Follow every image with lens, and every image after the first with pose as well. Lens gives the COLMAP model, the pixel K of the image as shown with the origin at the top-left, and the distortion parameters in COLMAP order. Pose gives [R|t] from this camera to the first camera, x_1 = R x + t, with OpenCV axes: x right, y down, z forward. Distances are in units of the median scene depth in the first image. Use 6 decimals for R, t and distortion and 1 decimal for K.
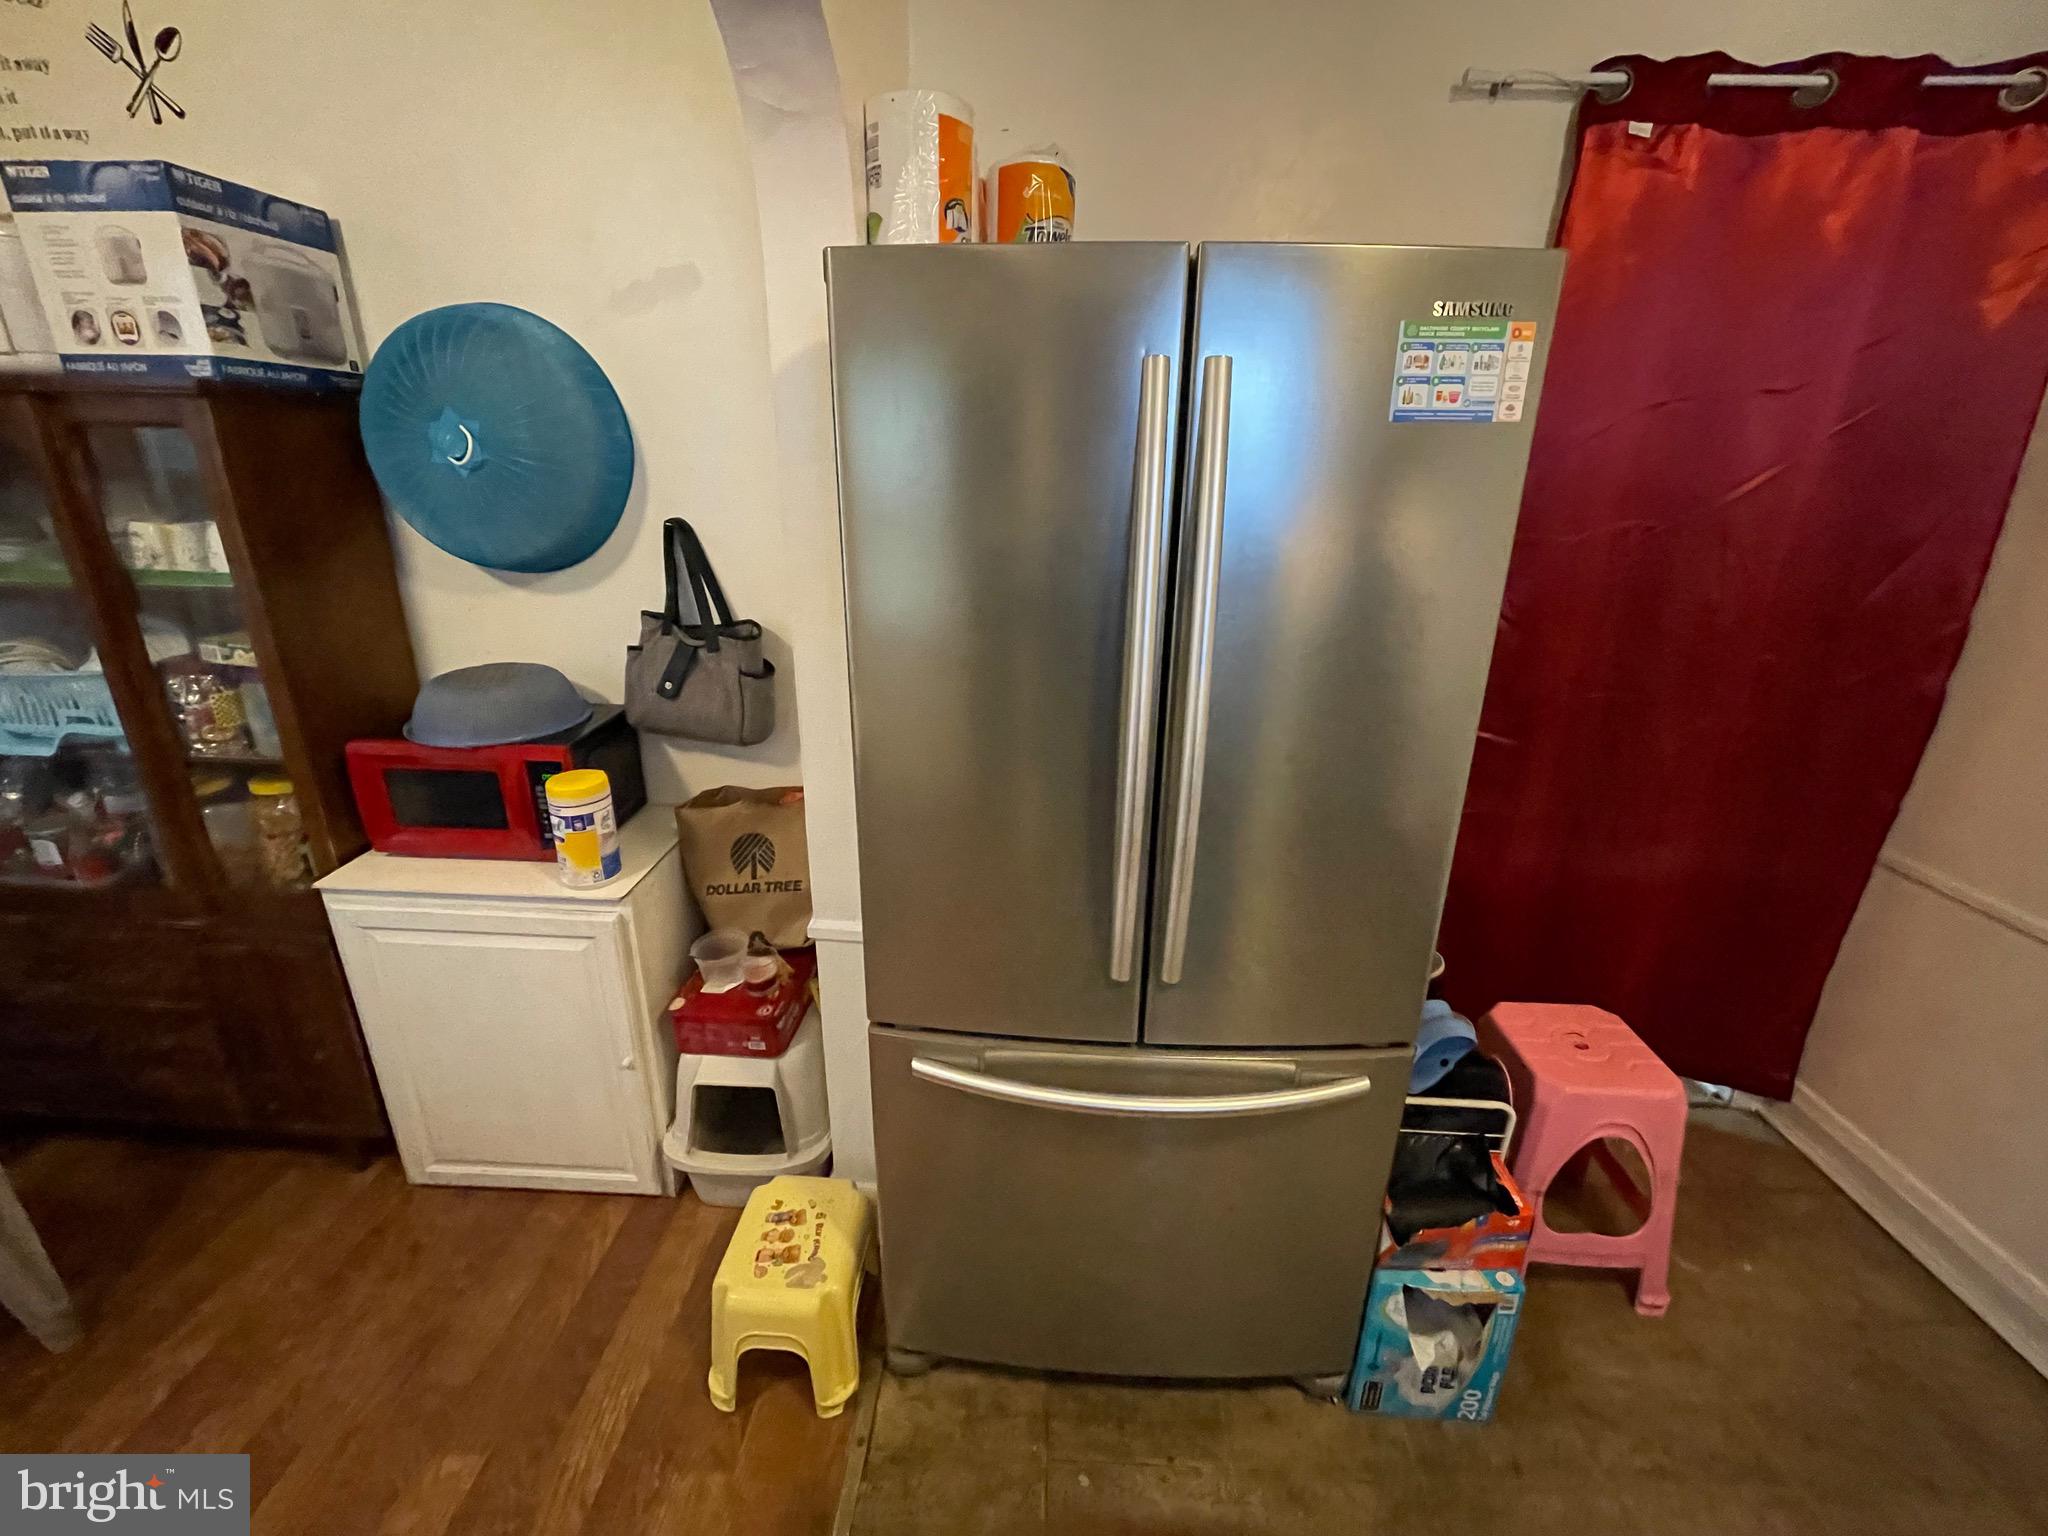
lens RADIAL K [[827.4, 0, 1024.9], [0, 827.4, 759.8], [0, 0, 1]] dist [-0.005407, 0.000144]
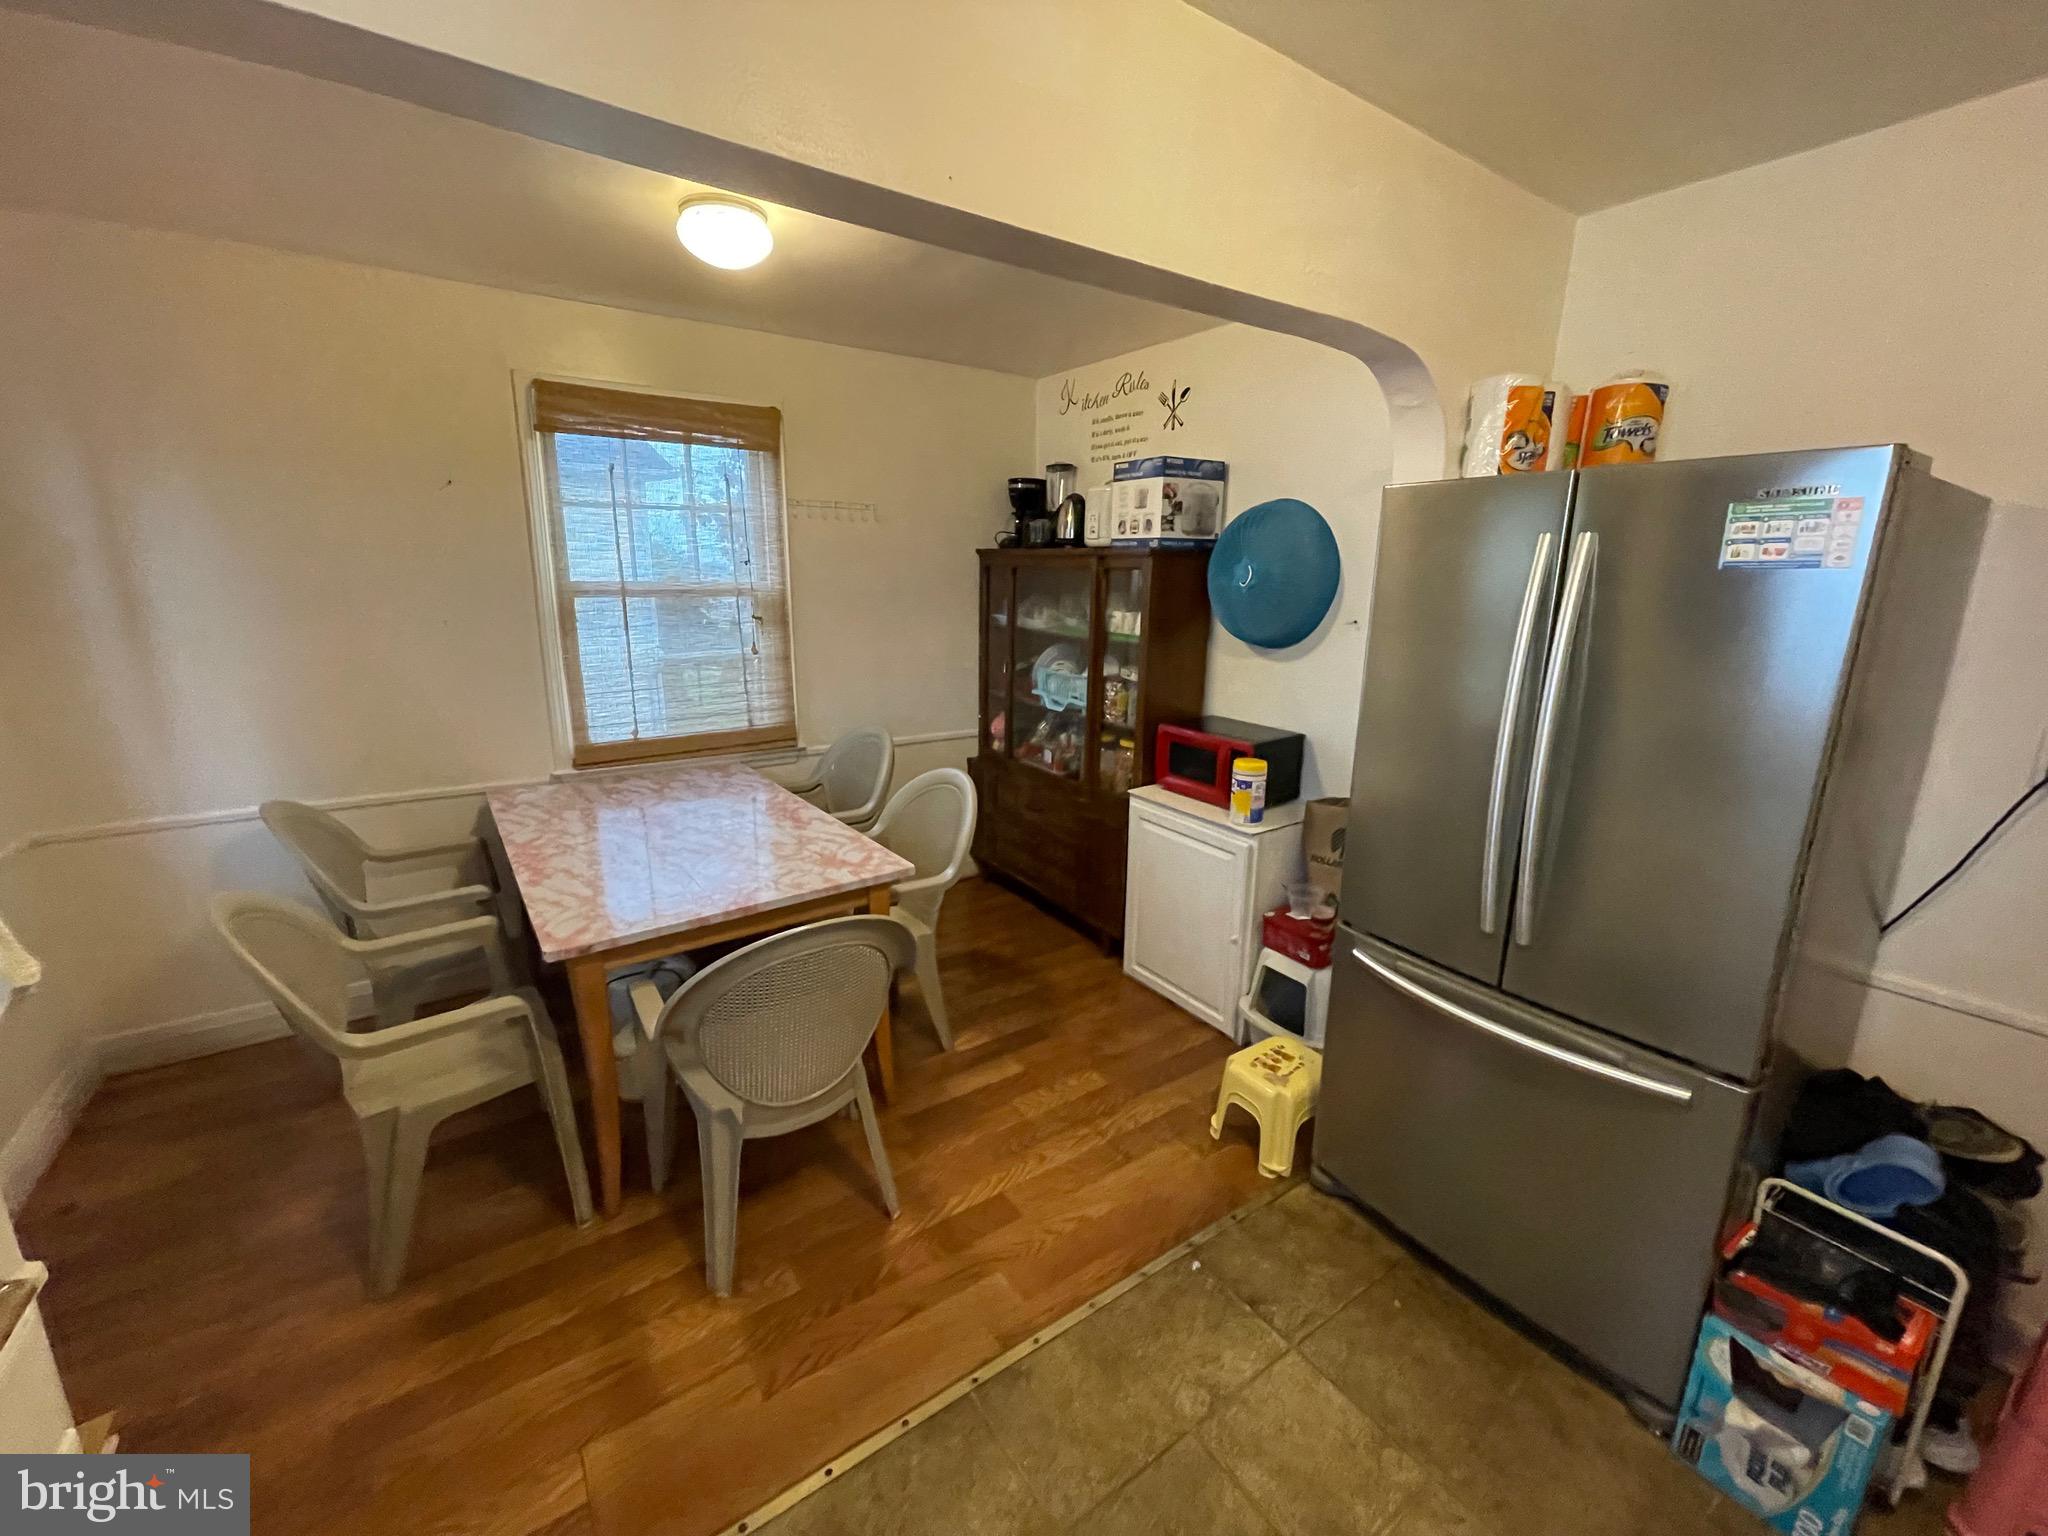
lens RADIAL K [[827.4, 0, 1024.9], [0, 827.4, 759.8], [0, 0, 1]] dist [-0.005407, 0.000144]
pose [[0.597106, 0.171178, -0.783685, 0.548964], [-0.267983, 0.963403, 0.006252, 0.138361], [0.756075, 0.206281, 0.621127, -0.451717]]
